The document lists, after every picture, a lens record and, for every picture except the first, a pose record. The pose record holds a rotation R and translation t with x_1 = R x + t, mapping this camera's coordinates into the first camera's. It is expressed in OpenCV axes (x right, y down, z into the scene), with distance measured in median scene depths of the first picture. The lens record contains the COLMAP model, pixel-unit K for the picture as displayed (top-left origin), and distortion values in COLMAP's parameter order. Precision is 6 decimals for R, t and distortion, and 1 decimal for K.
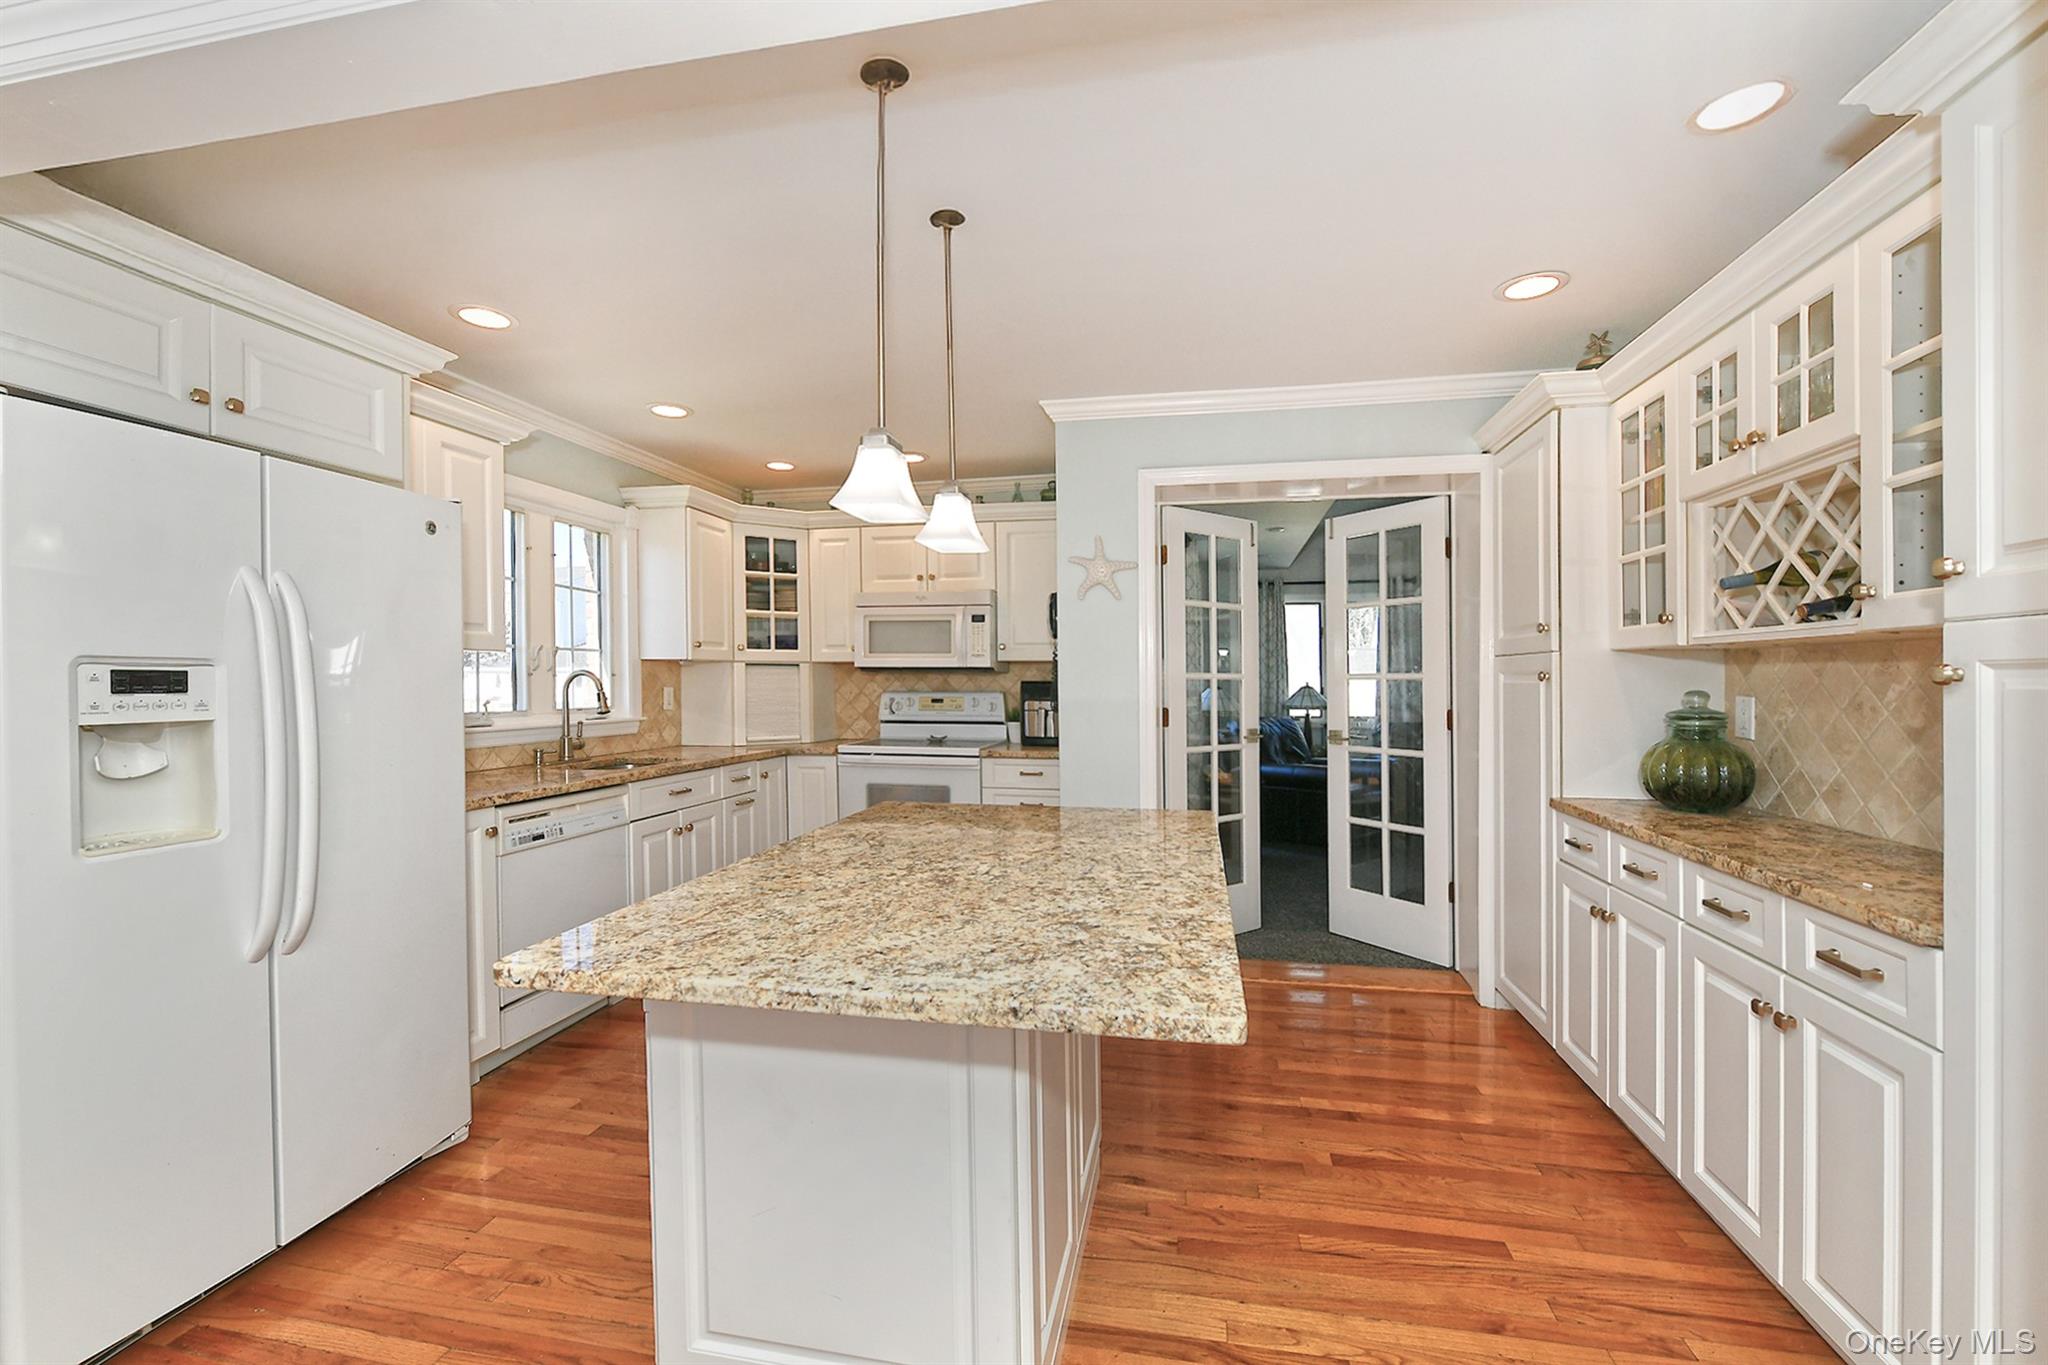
lens RADIAL K [[819.4, 0, 1031.5], [0, 819.4, 669.8], [0, 0, 1]] dist [-0.009667, -0.001472]
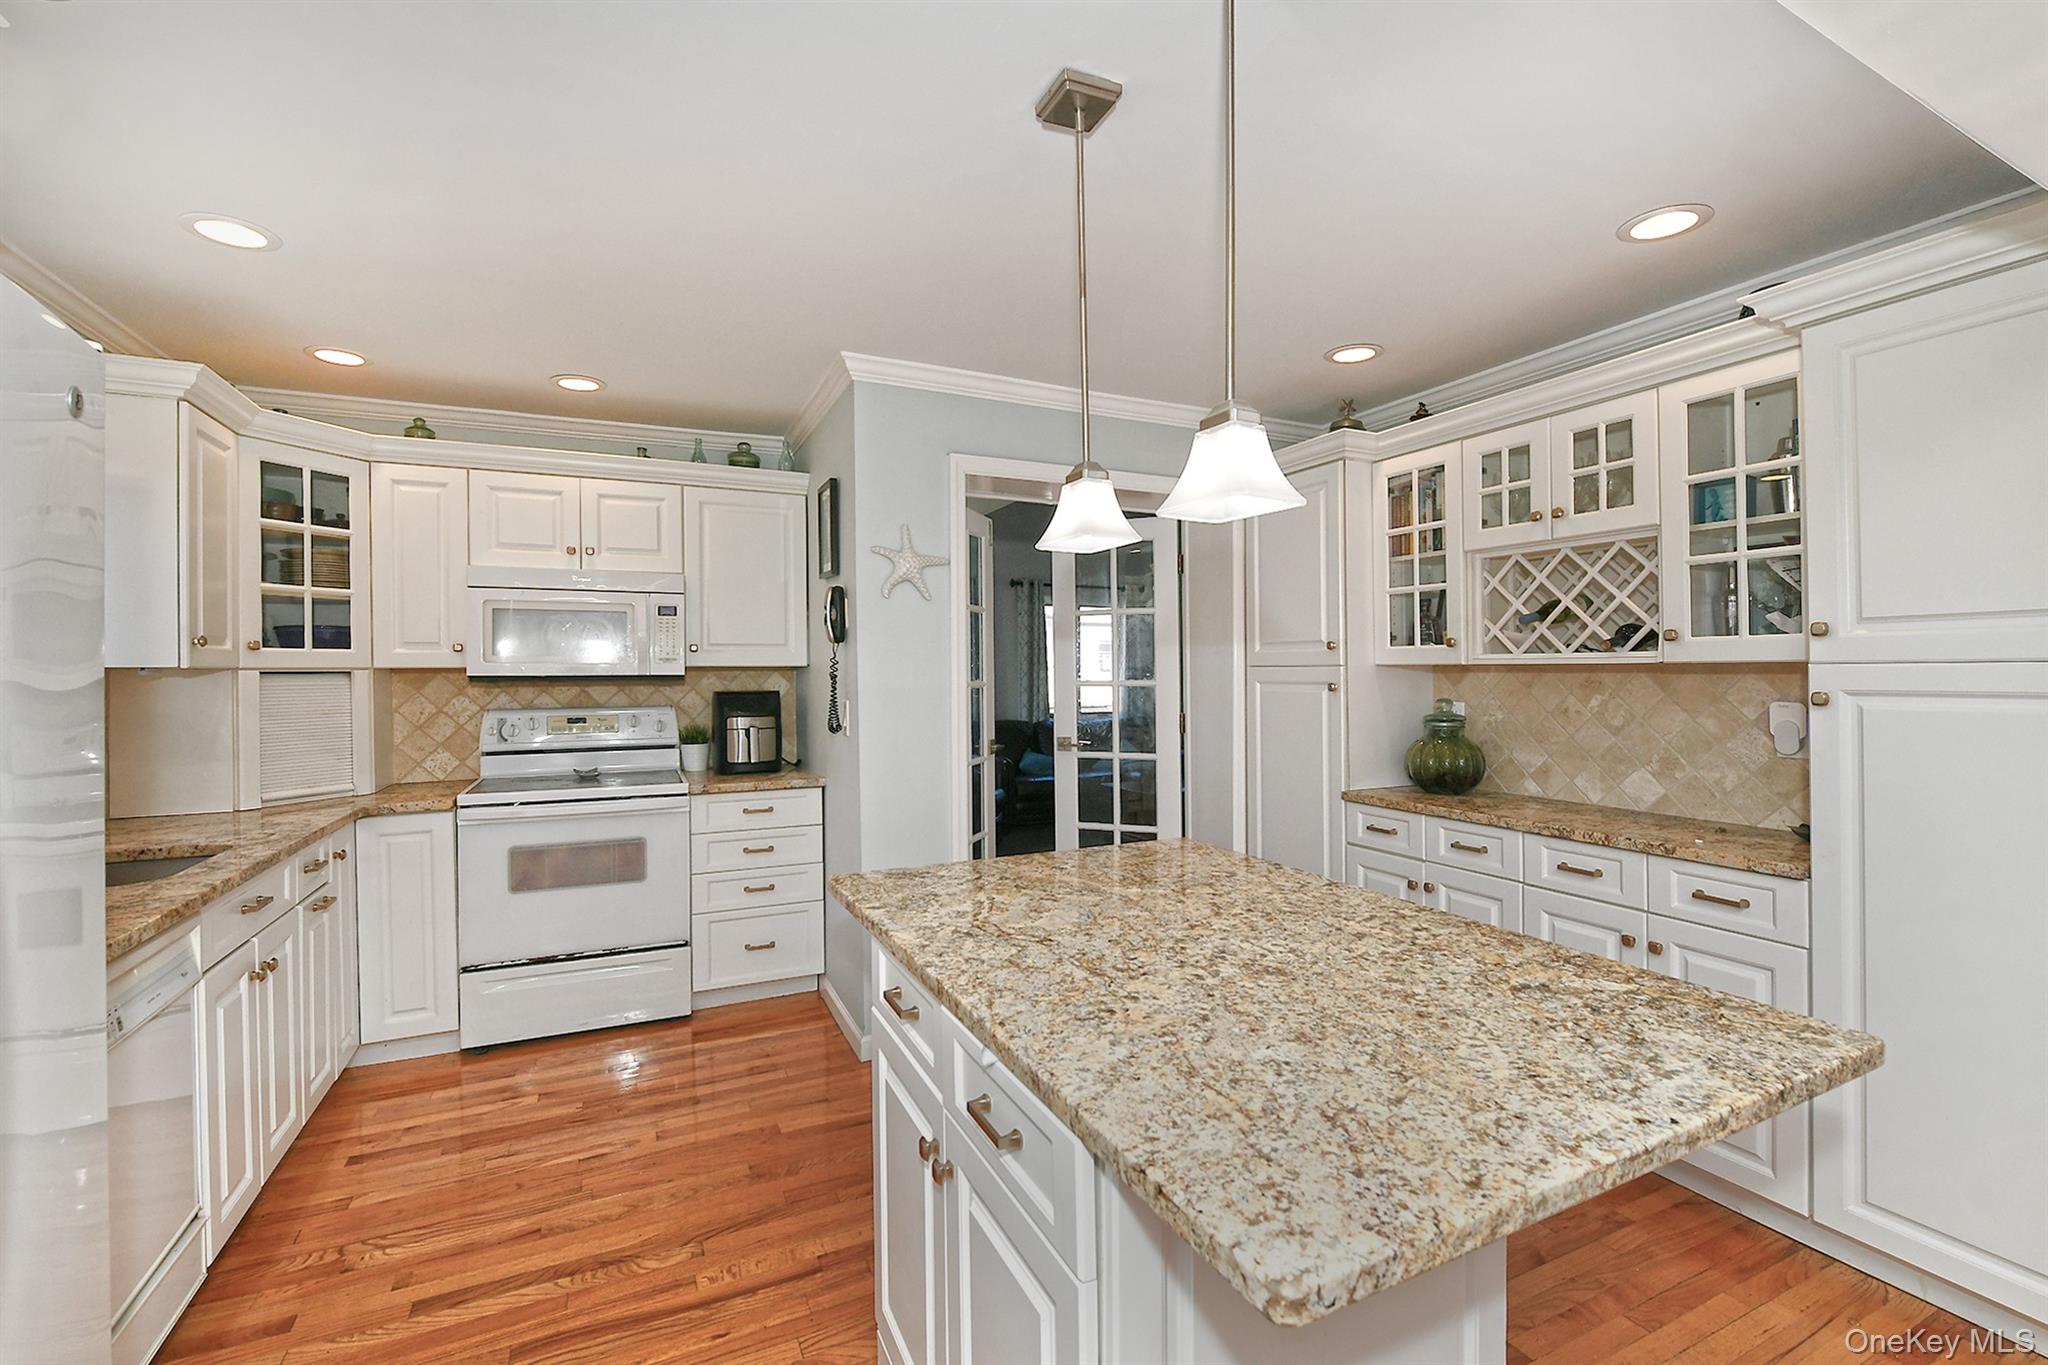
lens RADIAL K [[879.1, 0, 1019.1], [0, 879.1, 662.4], [0, 0, 1]] dist [-0.008211, -0.000306]
pose [[0.804679, 0.000087, 0.593710, -0.539798], [-0.001699, 0.999996, 0.002157, -0.033345], [-0.593708, -0.002744, 0.804676, 0.290659]]
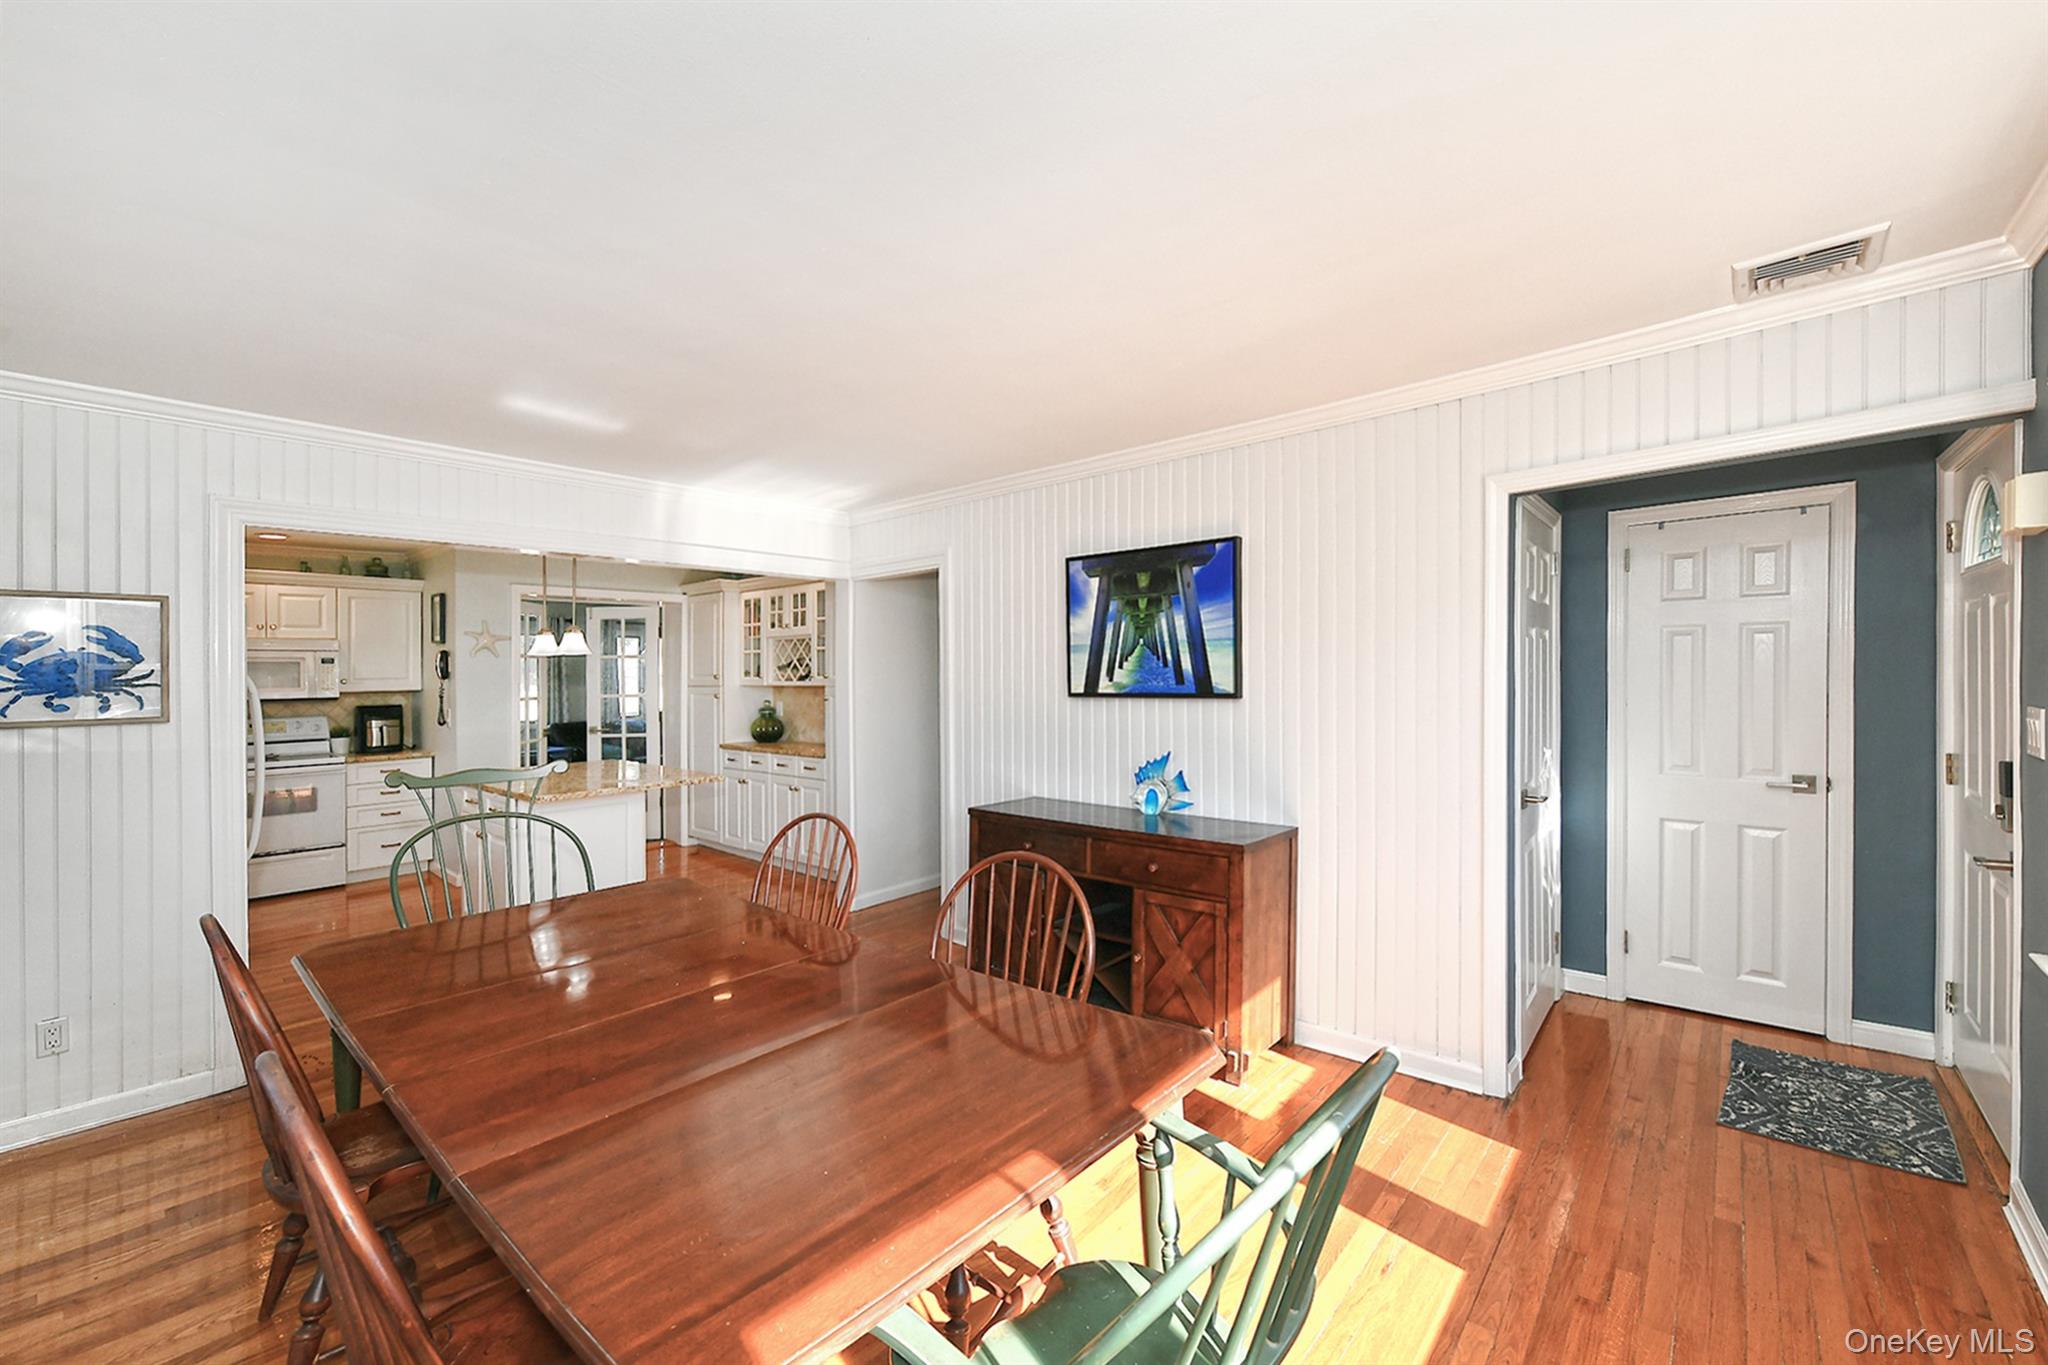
lens RADIAL K [[819.4, 0, 1028.0], [0, 819.4, 649.7], [0, 0, 1]] dist [-0.009667, -0.001472]
pose [[0.480918, 0.014909, 0.876639, -1.282065], [0.005588, 0.999783, -0.020069, -0.090417], [-0.876748, 0.014550, 0.480730, -1.204373]]
